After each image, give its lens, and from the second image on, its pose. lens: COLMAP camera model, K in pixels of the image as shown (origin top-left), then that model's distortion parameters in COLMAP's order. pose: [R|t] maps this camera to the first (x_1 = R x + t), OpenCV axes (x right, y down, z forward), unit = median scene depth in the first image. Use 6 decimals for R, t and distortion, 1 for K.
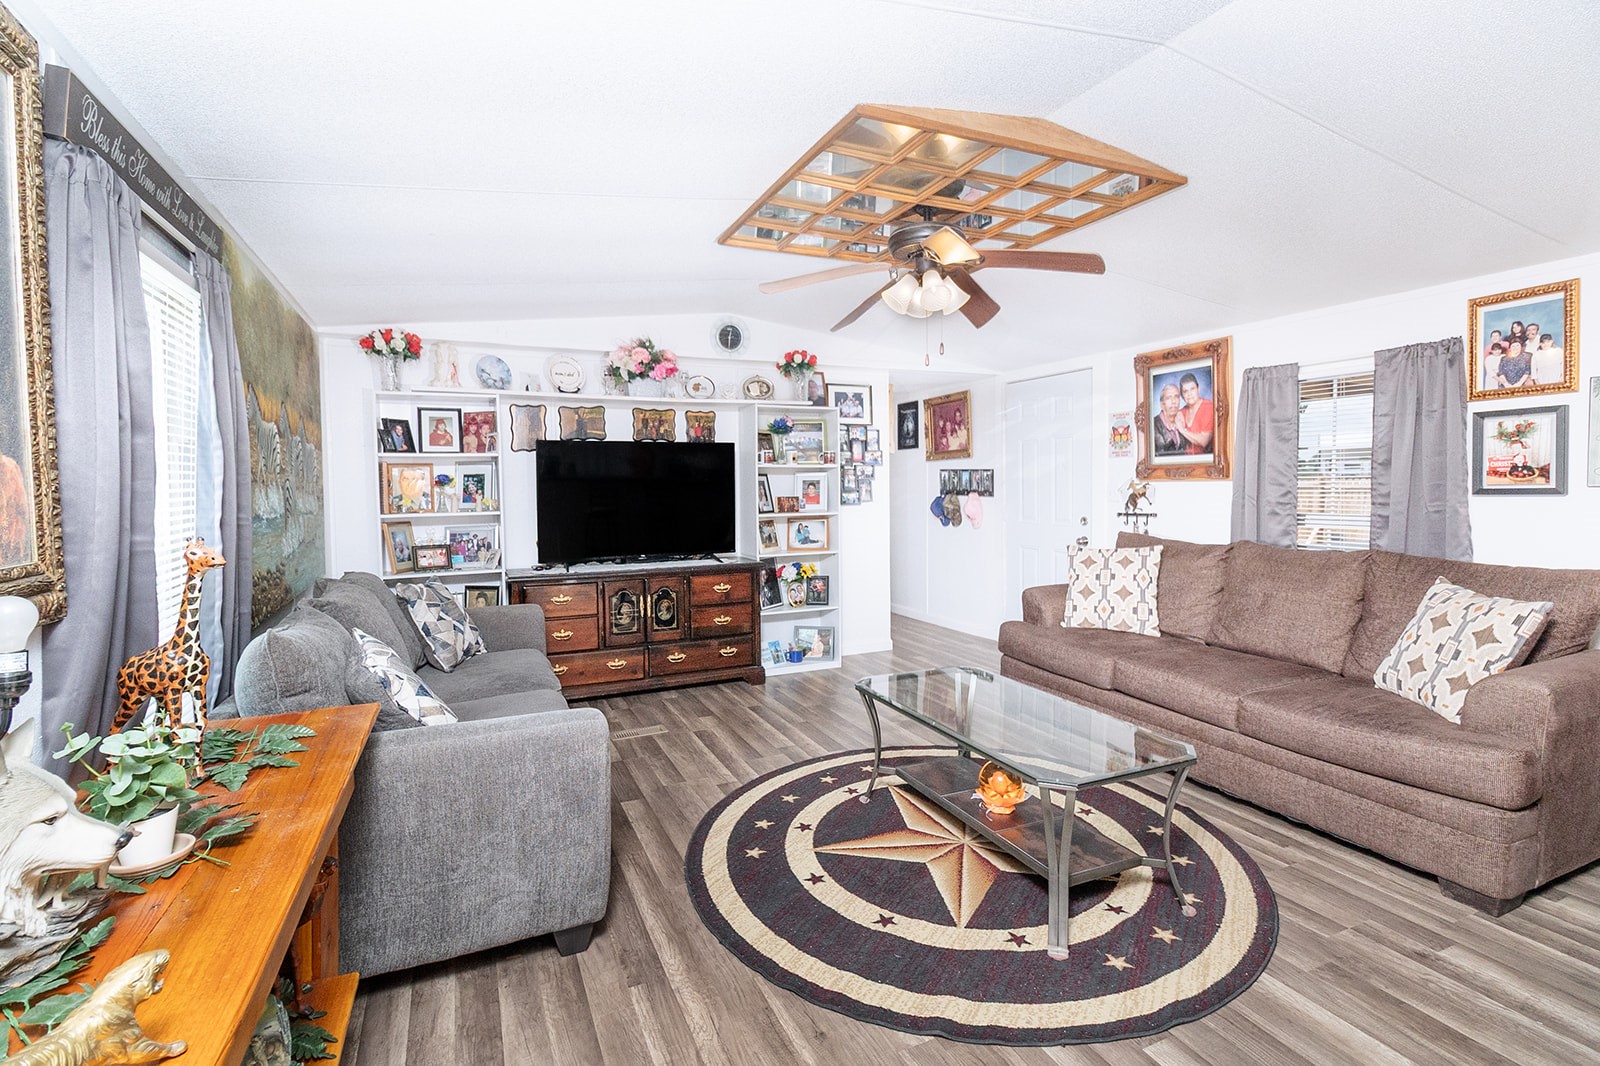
lens RADIAL K [[761.2, 0, 814.5], [0, 761.2, 503.1], [0, 0, 1]] dist [-0.004646, 0.000401]
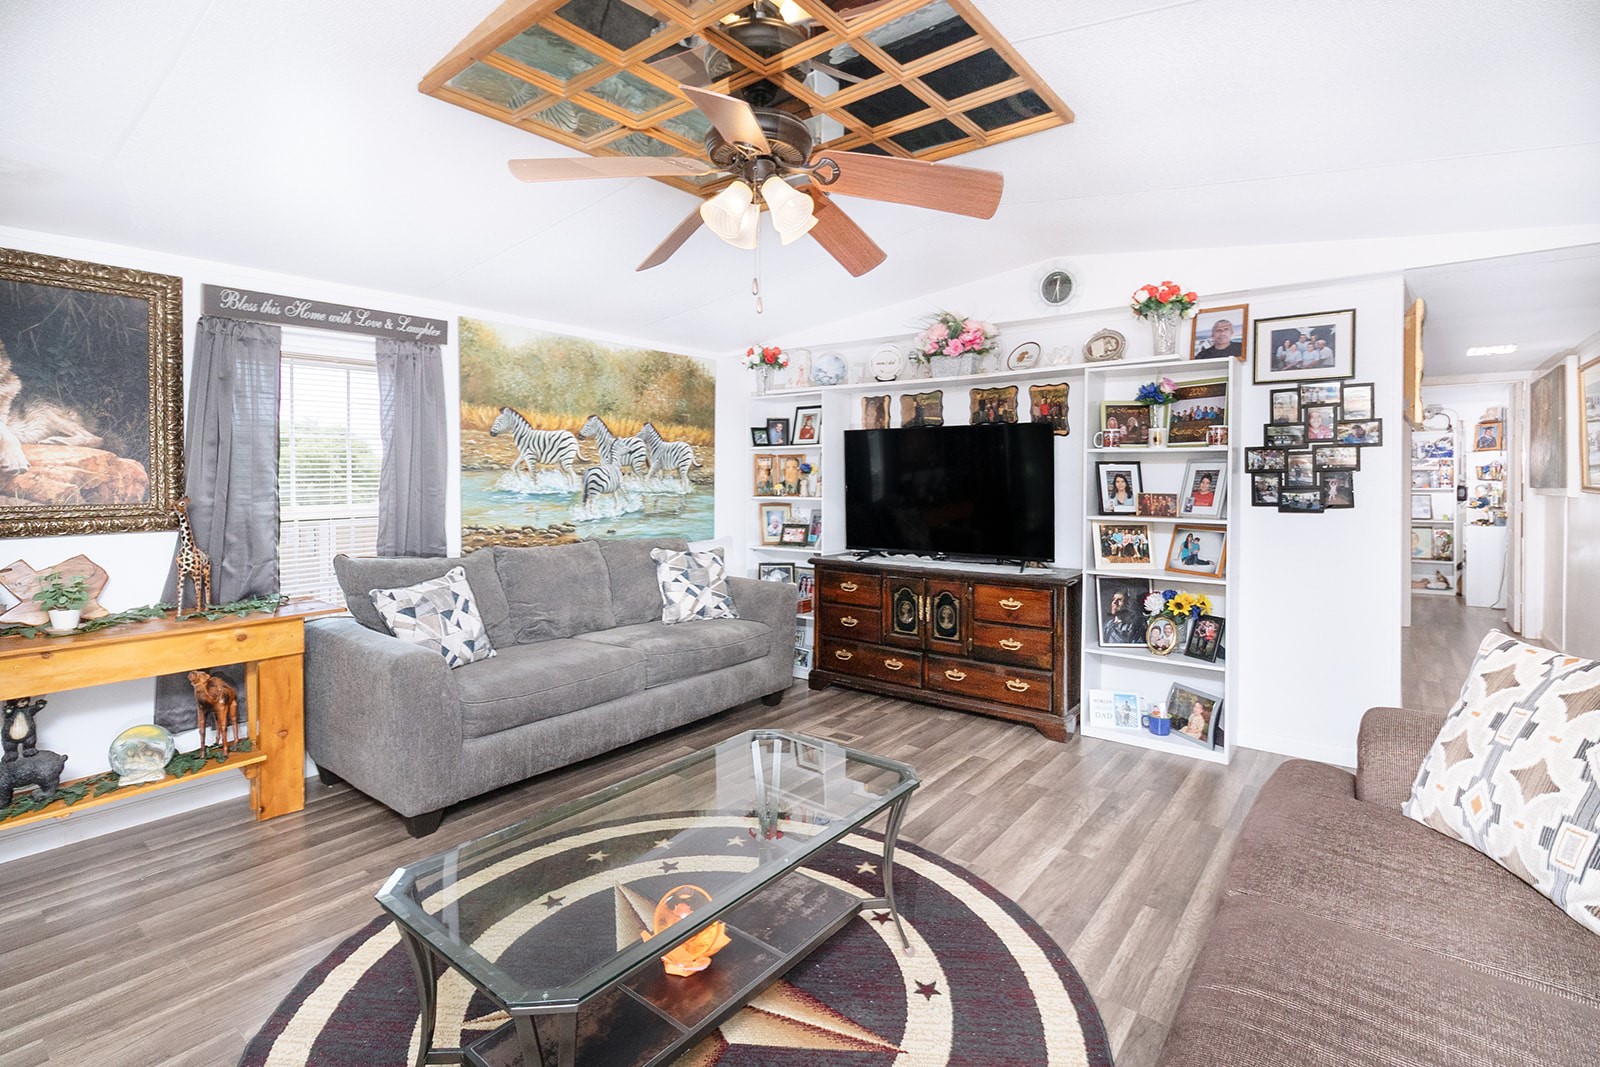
lens RADIAL K [[761.2, 0, 791.9], [0, 761.2, 474.6], [0, 0, 1]] dist [-0.004646, 0.000401]
pose [[0.440241, 0.011285, -0.897809, 0.485641], [-0.028154, 0.999603, -0.001241, -0.017346], [0.897438, 0.025823, 0.440383, 0.426073]]
